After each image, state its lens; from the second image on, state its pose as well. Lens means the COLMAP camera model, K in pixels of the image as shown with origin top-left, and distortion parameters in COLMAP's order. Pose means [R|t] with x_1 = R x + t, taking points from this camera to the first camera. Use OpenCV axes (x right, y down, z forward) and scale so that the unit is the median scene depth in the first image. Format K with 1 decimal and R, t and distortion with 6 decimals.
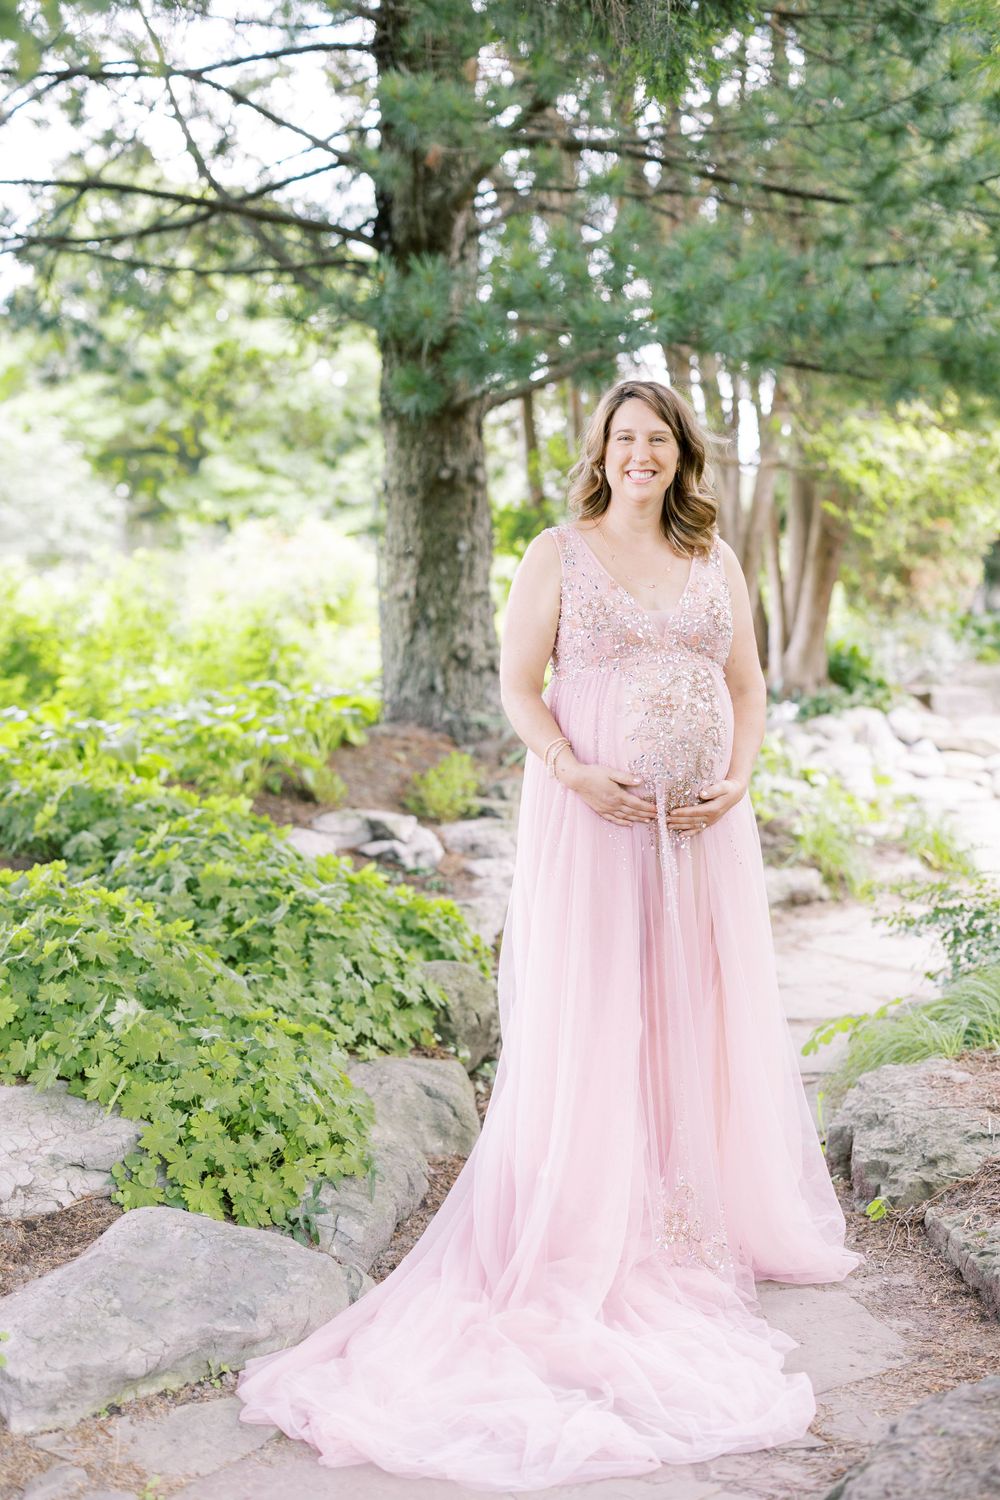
lens RADIAL K [[2116.0, 0, 496.1], [0, 2116.0, 751.8], [0, 0, 1]] dist [0.013141, 0.028608]
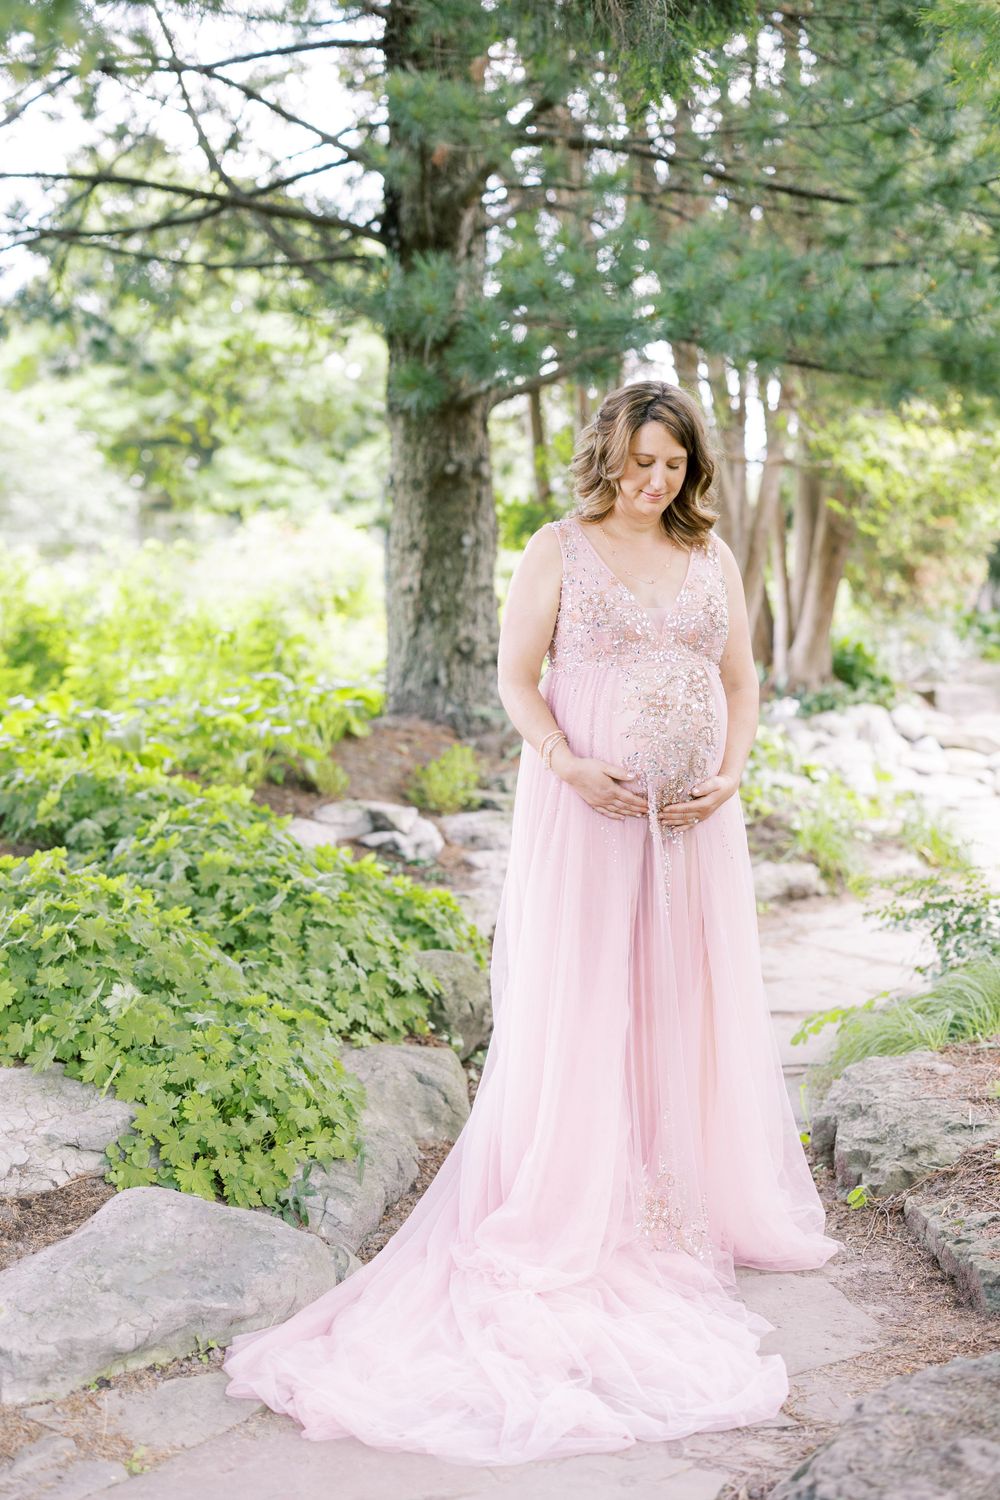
lens RADIAL K [[2126.8, 0, 502.7], [0, 2126.8, 752.2], [0, 0, 1]] dist [0.013288, 0.022769]
pose [[0.999939, 0.009525, -0.005570, 0.008707], [-0.009507, 0.999949, 0.003342, 0.000137], [0.005601, -0.003289, 0.999979, -0.015405]]
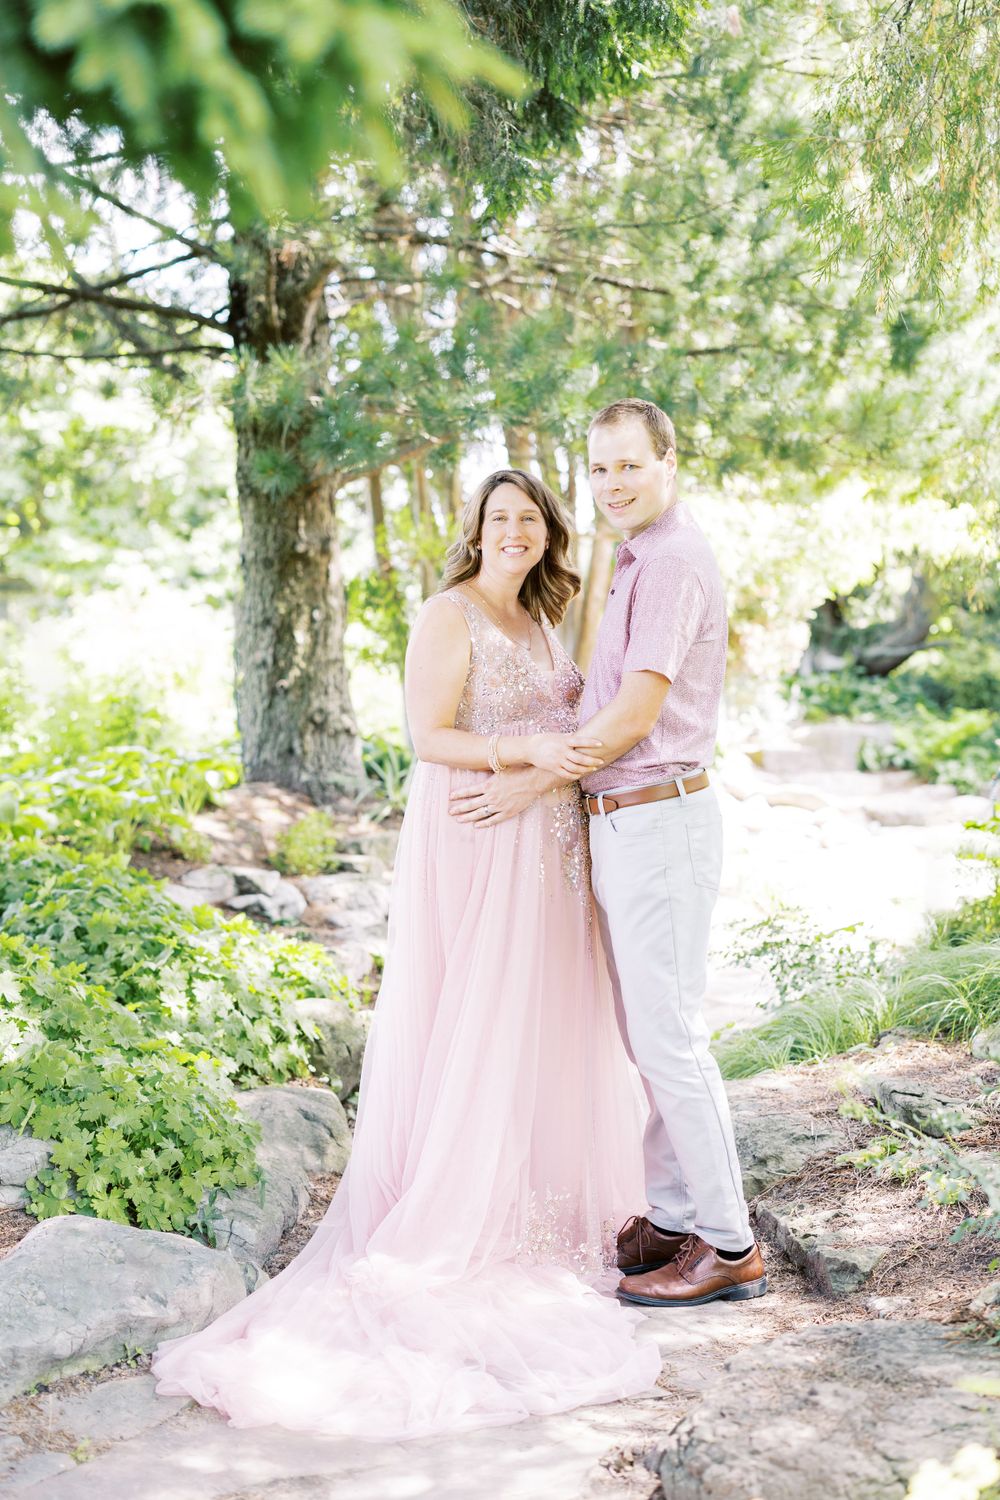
lens RADIAL K [[2197.3, 0, 485.0], [0, 2197.3, 754.8], [0, 0, 1]] dist [0.019505, 0.004467]
pose [[0.997248, -0.013857, 0.072831, -0.014944], [0.016199, 0.999367, -0.031670, 0.008959], [-0.072346, 0.032763, 0.996841, -0.105980]]
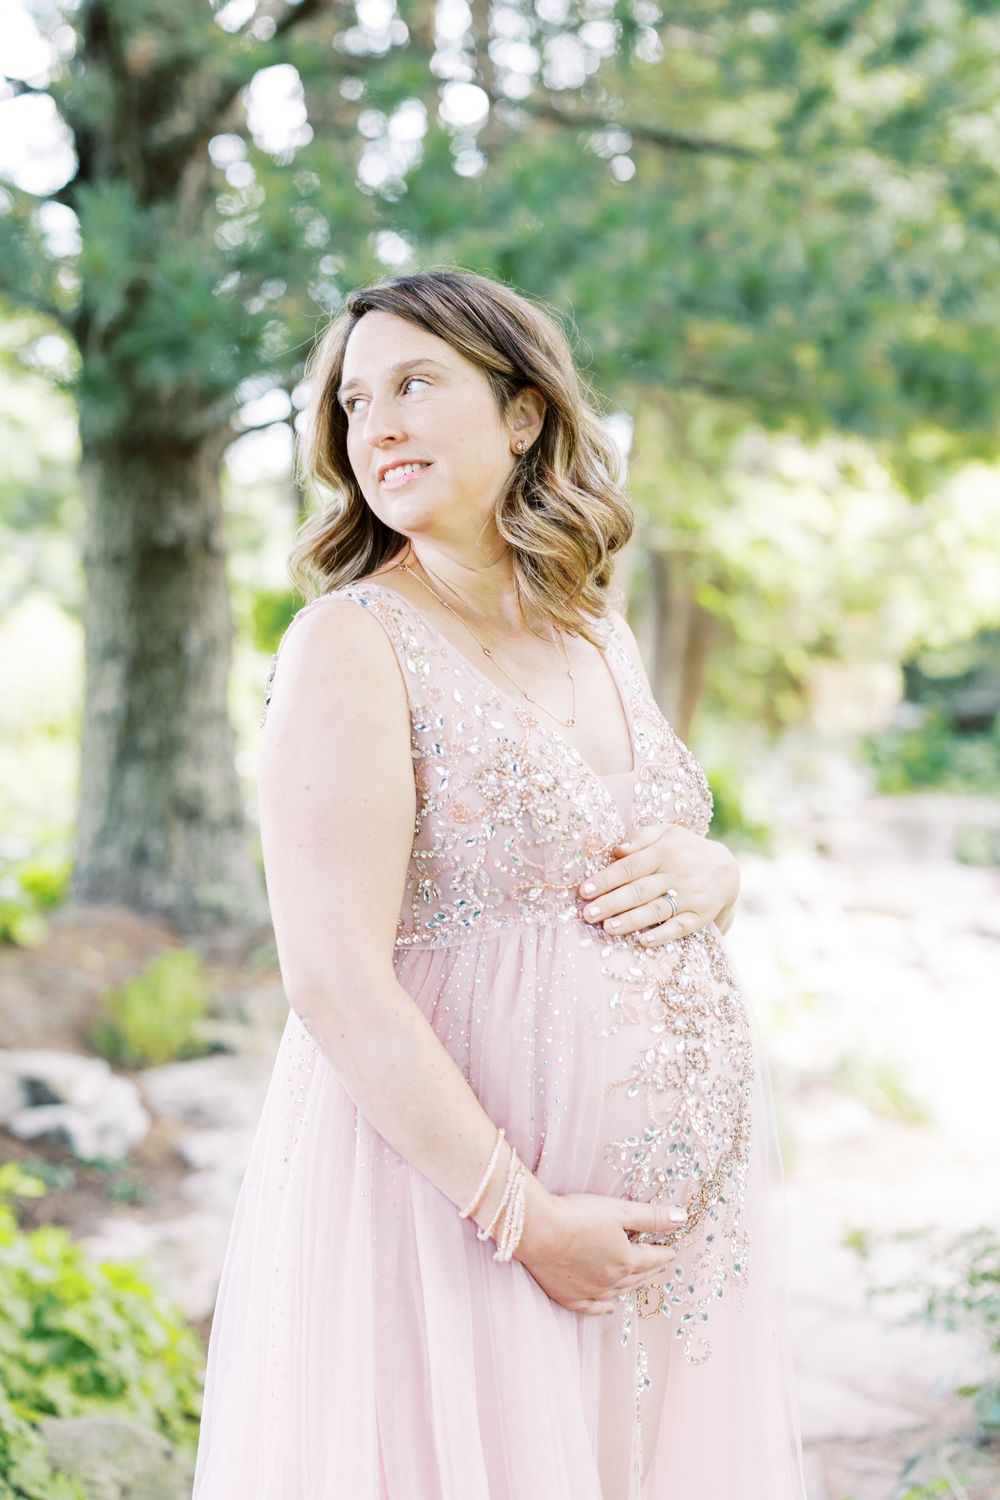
lens RADIAL K [[2064.0, 0, 481.0], [0, 2064.0, 728.0], [0, 0, 1]] dist [-0.007991, 0.014360]
pose [[0.996332, 0.002883, 0.085528, 0.022532], [0.001989, 0.998382, -0.056825, -0.035757], [-0.085553, 0.056786, 0.994714, 0.373084]]
